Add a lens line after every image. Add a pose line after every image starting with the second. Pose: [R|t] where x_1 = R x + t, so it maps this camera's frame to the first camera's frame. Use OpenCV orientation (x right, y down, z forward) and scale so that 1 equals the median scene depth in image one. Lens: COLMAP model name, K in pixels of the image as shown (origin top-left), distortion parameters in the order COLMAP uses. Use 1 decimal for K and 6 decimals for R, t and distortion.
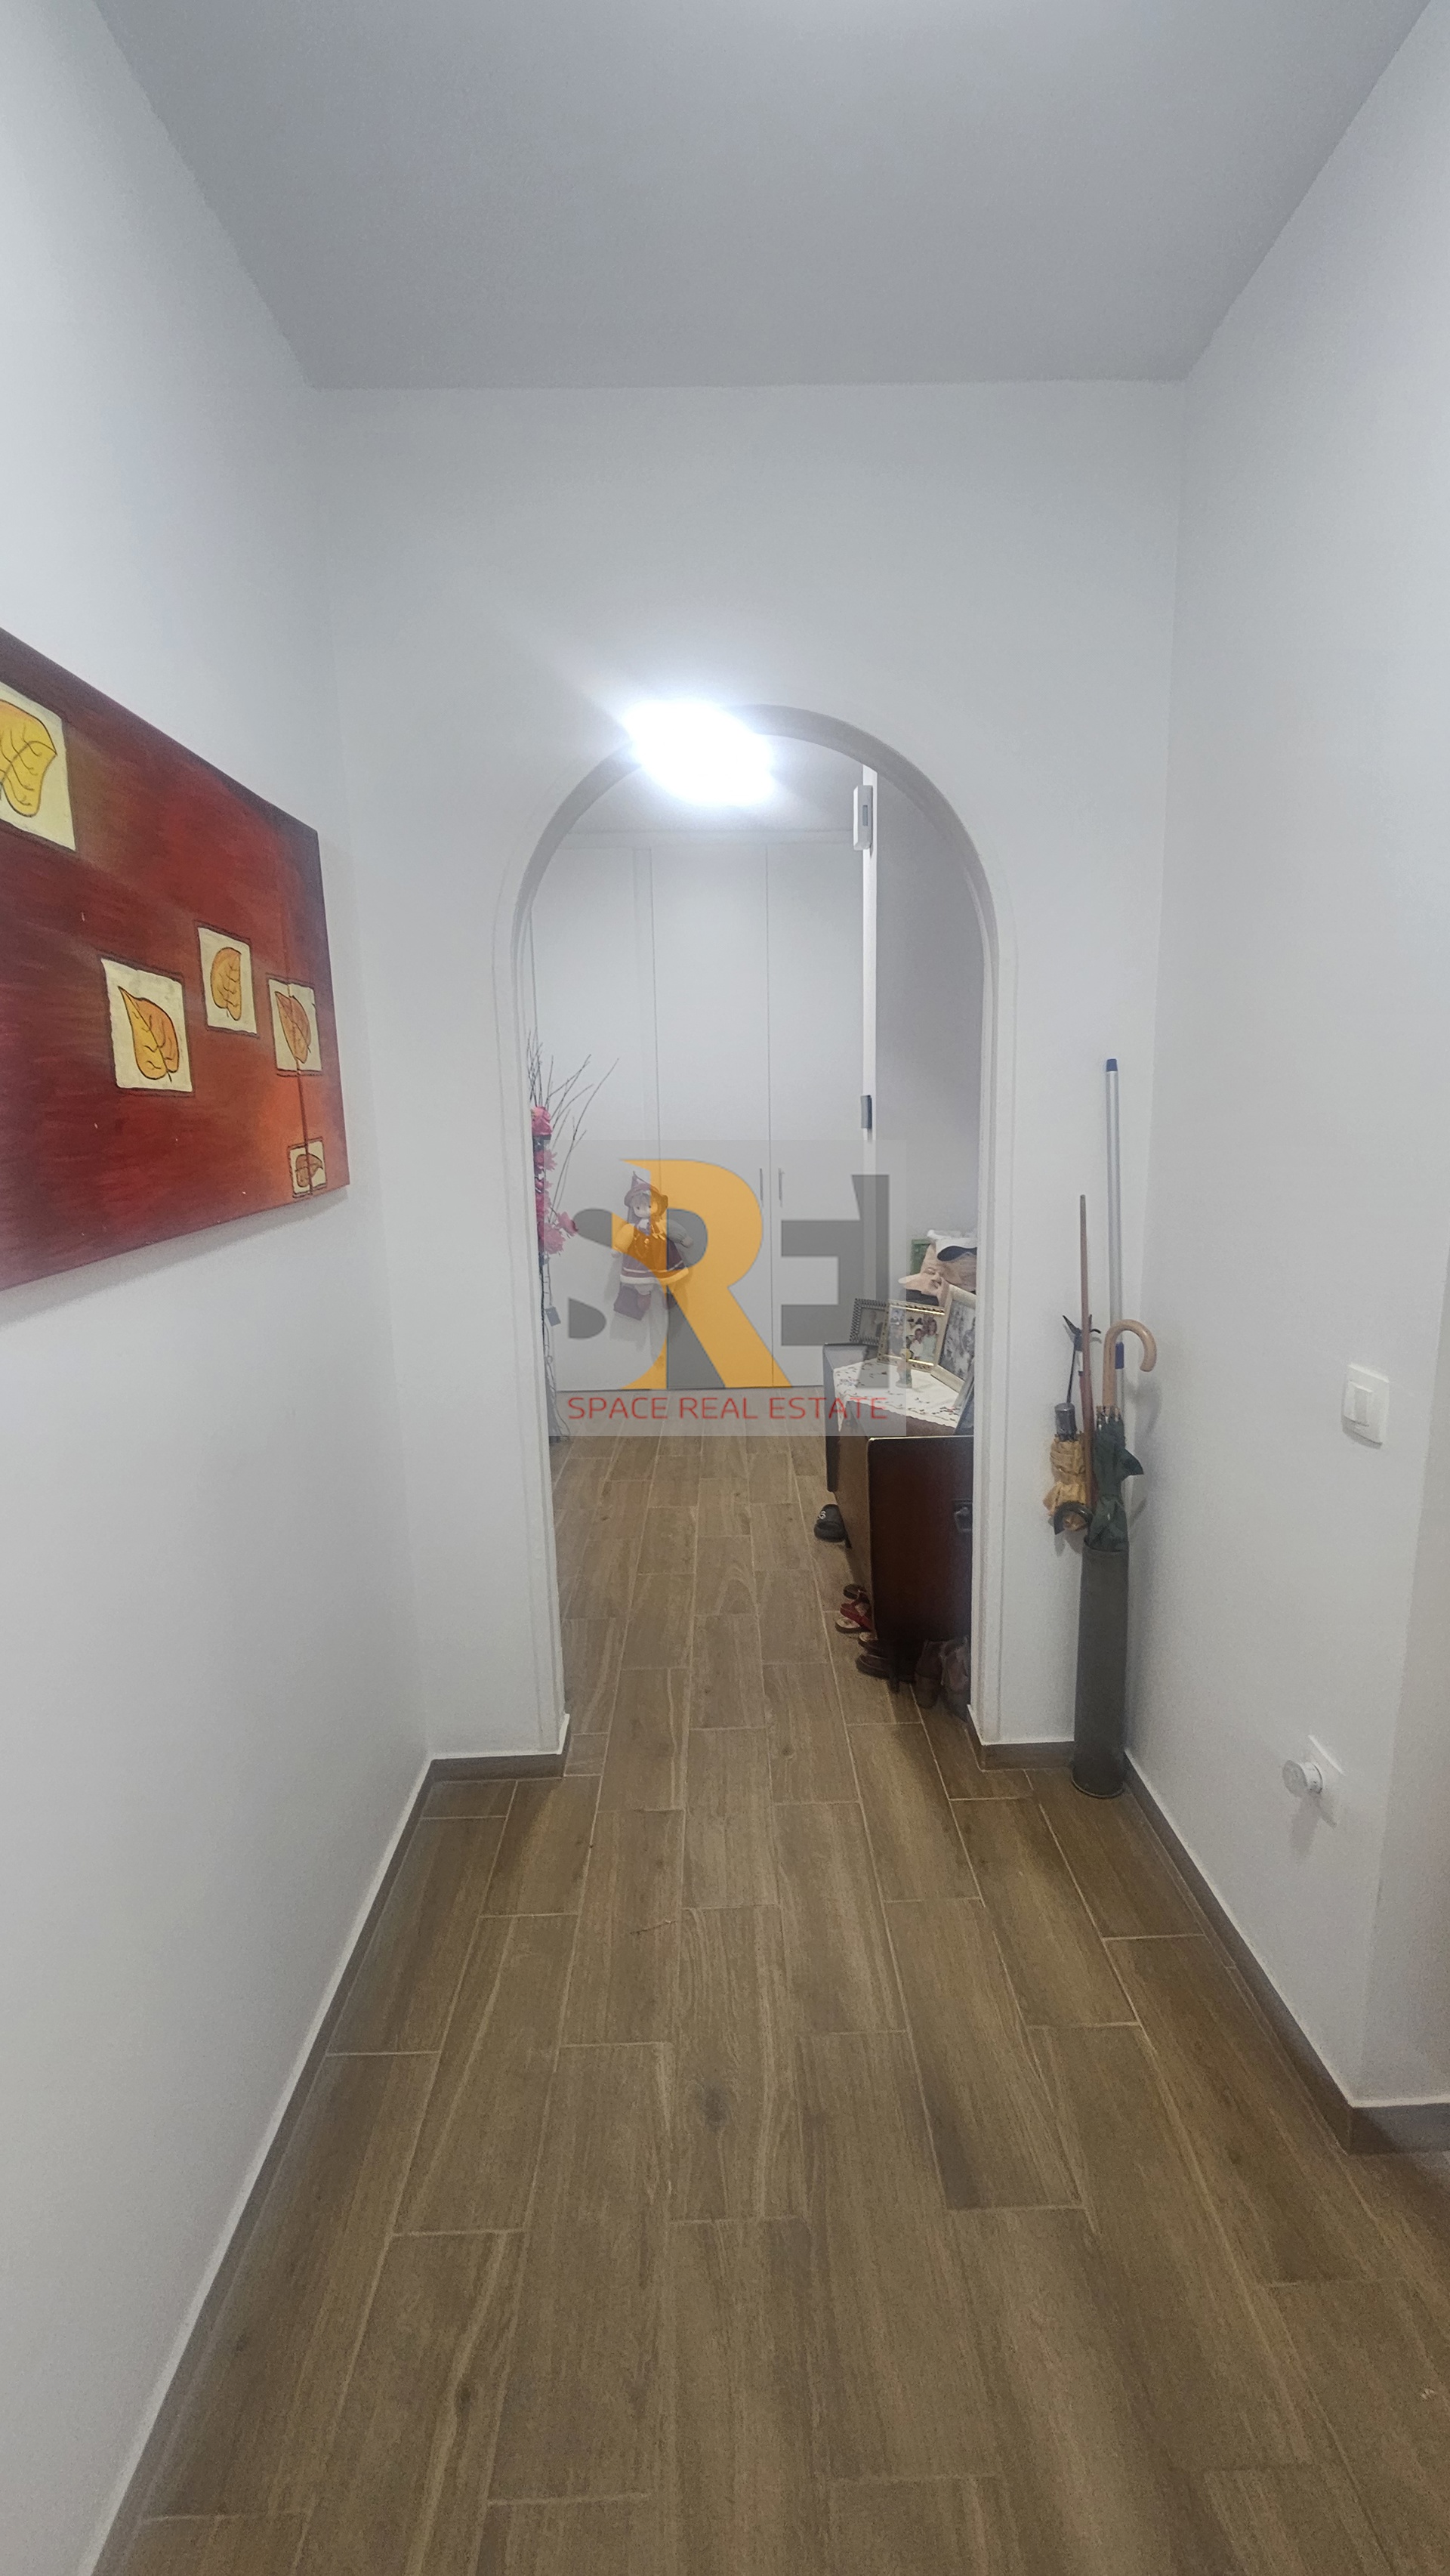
lens RADIAL K [[1055.8, 0, 730.9], [0, 1055.8, 1289.5], [0, 0, 1]] dist [-0.003620, 0.002323]
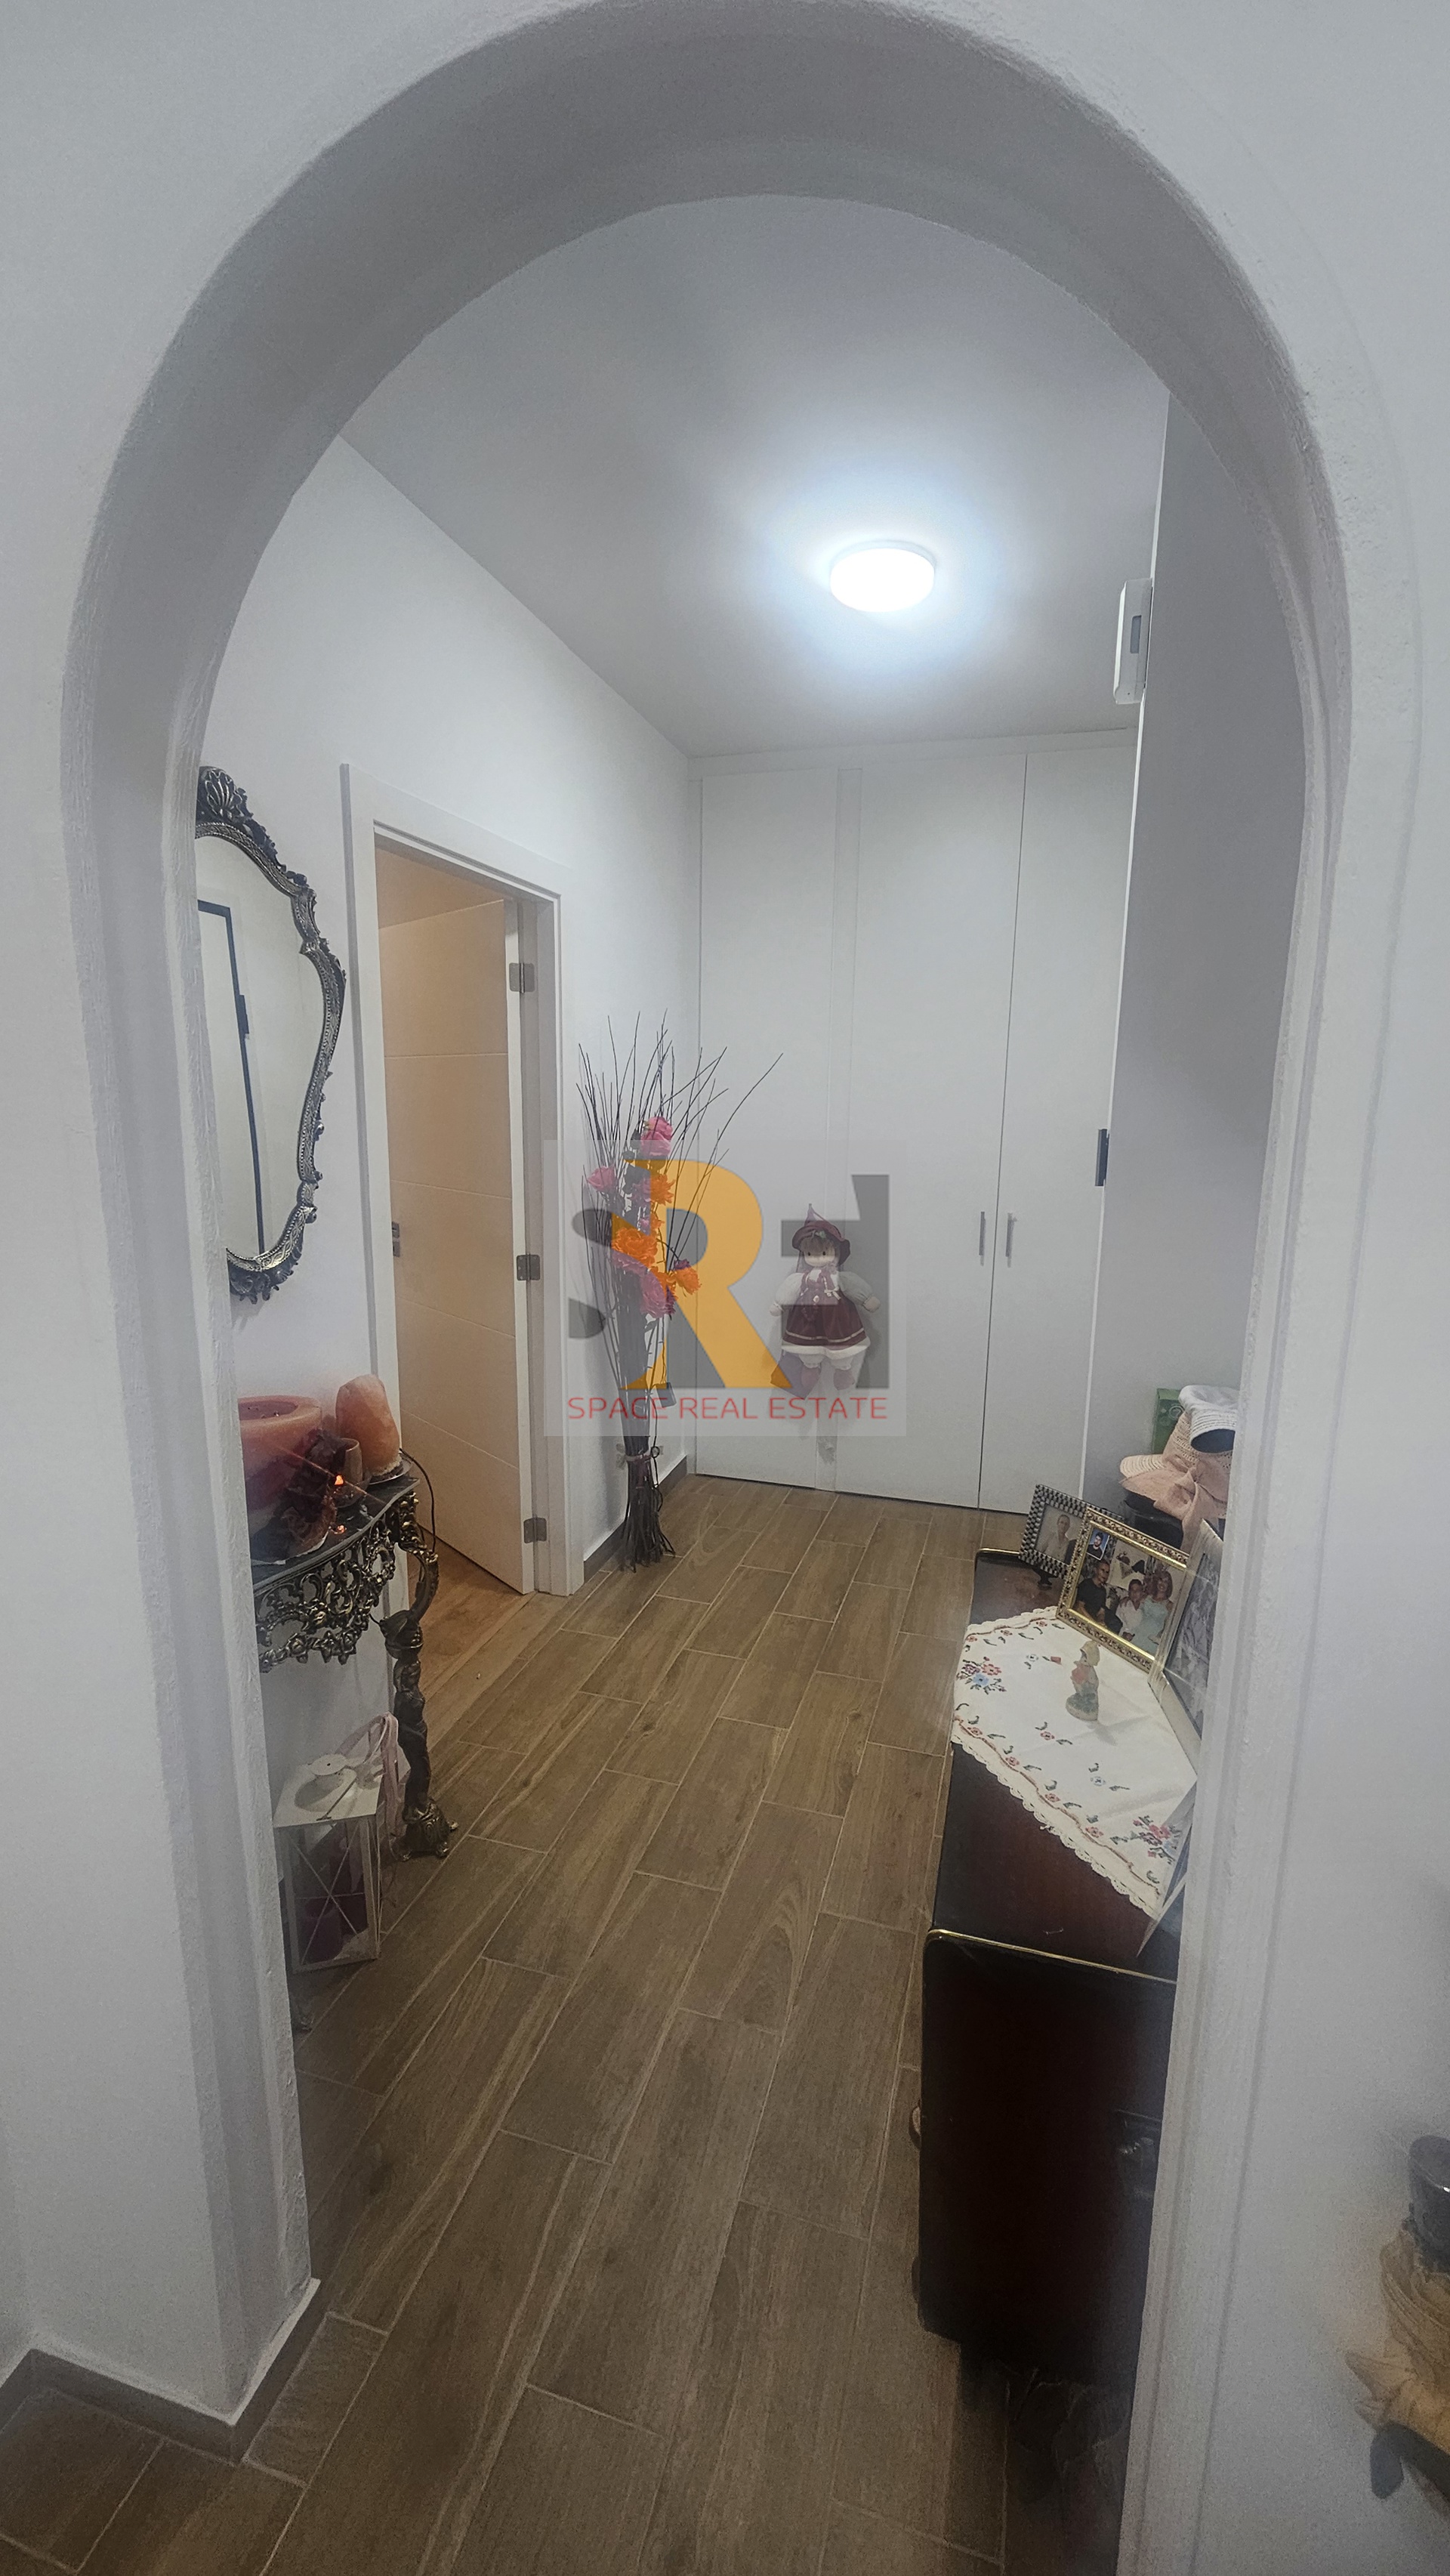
lens RADIAL K [[1055.8, 0, 728.4], [0, 1055.8, 1288.7], [0, 0, 1]] dist [-0.003620, 0.002323]
pose [[0.954194, 0.090129, -0.285292, 0.139696], [-0.088404, 0.995905, 0.018946, -0.116947], [0.285831, 0.007142, 0.958253, 0.502586]]
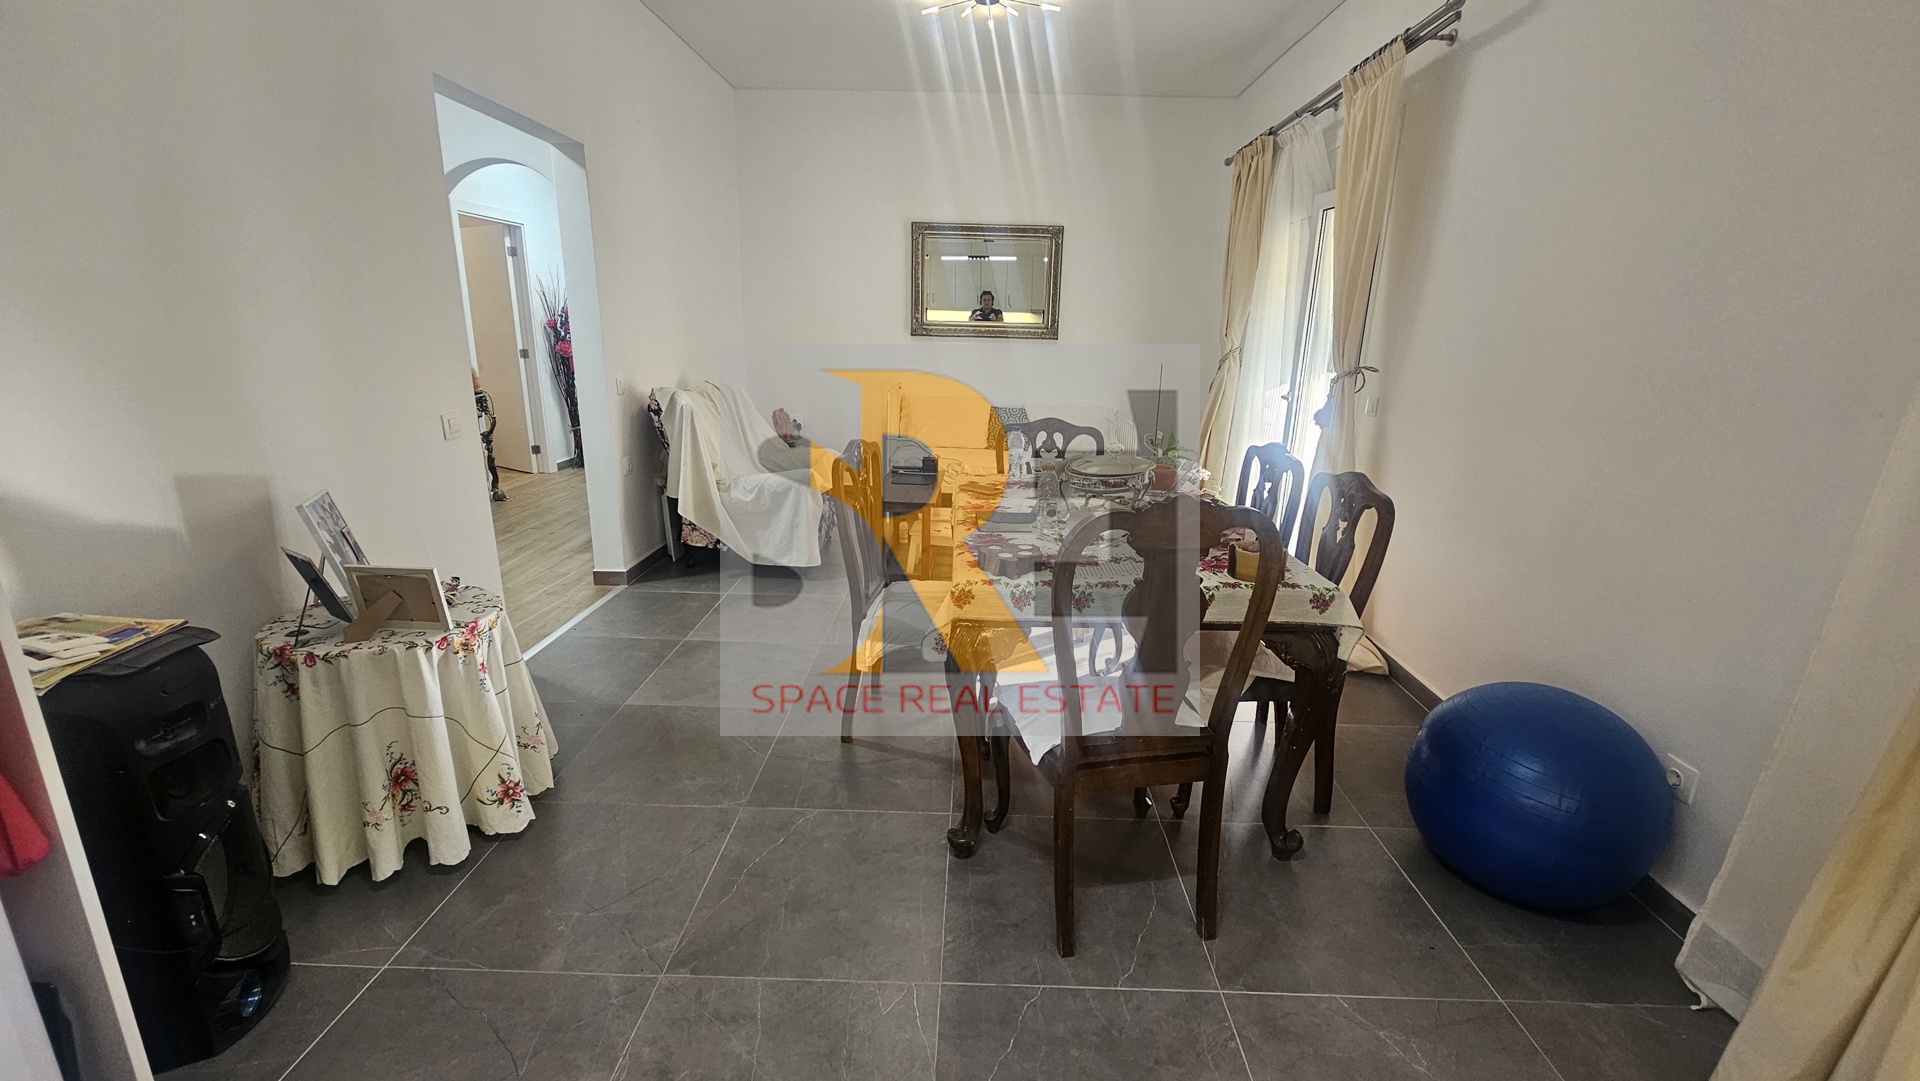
lens RADIAL K [[787.0, 0, 962.7], [0, 787.0, 537.6], [0, 0, 1]] dist [-0.003620, 0.002323]
pose [[0.998344, 0.053562, -0.020972, 1.058692], [-0.051633, 0.995152, 0.083705, 0.196168], [0.025354, -0.082483, 0.996270, -0.932003]]
